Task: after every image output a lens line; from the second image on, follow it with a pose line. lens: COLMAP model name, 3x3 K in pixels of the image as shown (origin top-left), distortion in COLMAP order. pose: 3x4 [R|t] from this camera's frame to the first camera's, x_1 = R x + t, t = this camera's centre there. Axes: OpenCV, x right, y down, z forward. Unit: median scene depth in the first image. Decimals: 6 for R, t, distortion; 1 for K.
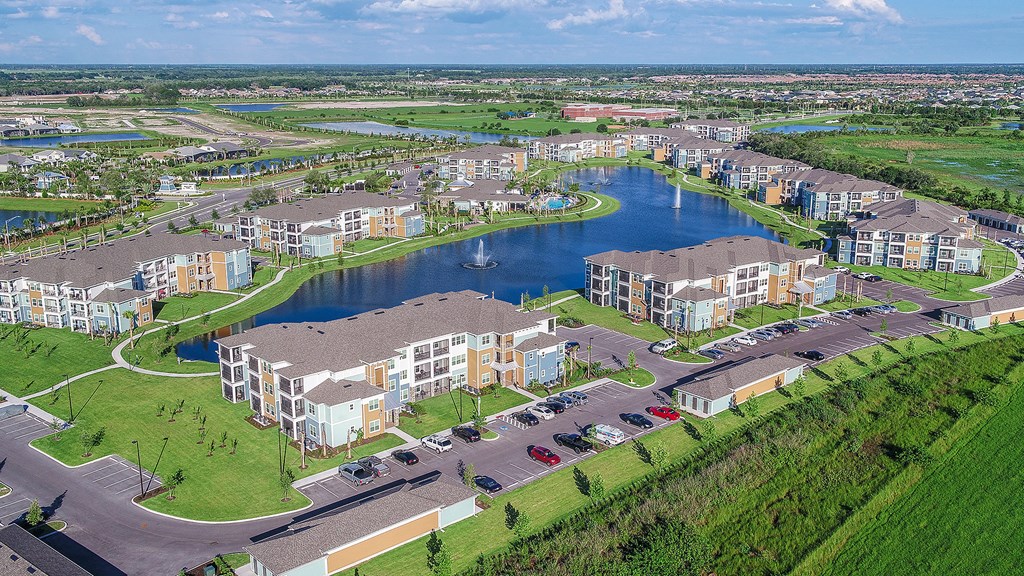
lens RADIAL K [[944.9, 0, 512.0], [0, 944.9, 288.0], [0, 0, 1]] dist [0.007704, 0.006651]
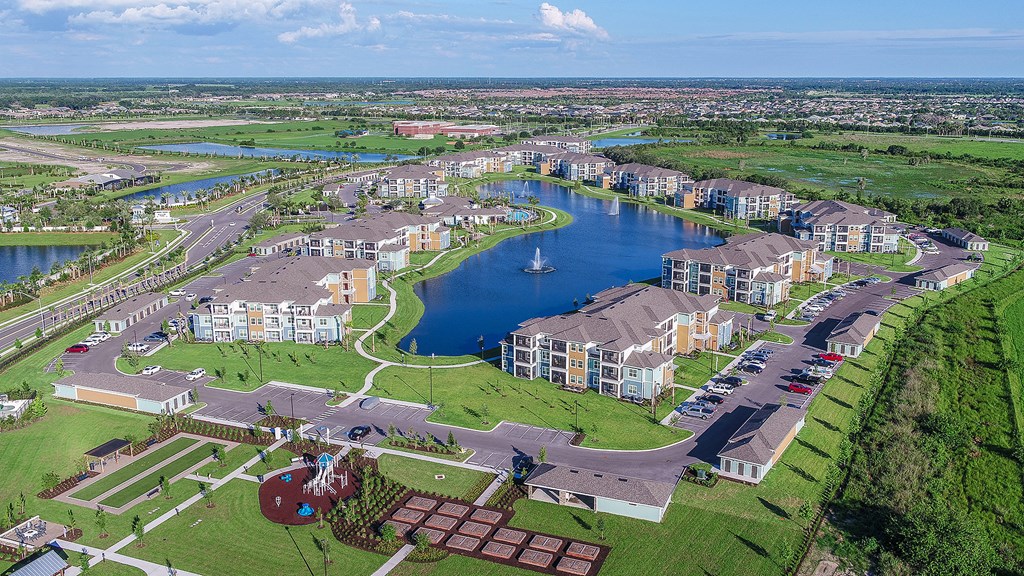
lens RADIAL K [[944.9, 0, 512.0], [0, 944.9, 288.0], [0, 0, 1]] dist [0.007704, 0.006651]
pose [[0.953643, -0.065918, 0.293632, -0.303856], [0.068930, 0.997621, 0.000090, -0.001881], [-0.292940, 0.020155, 0.955918, -0.094872]]
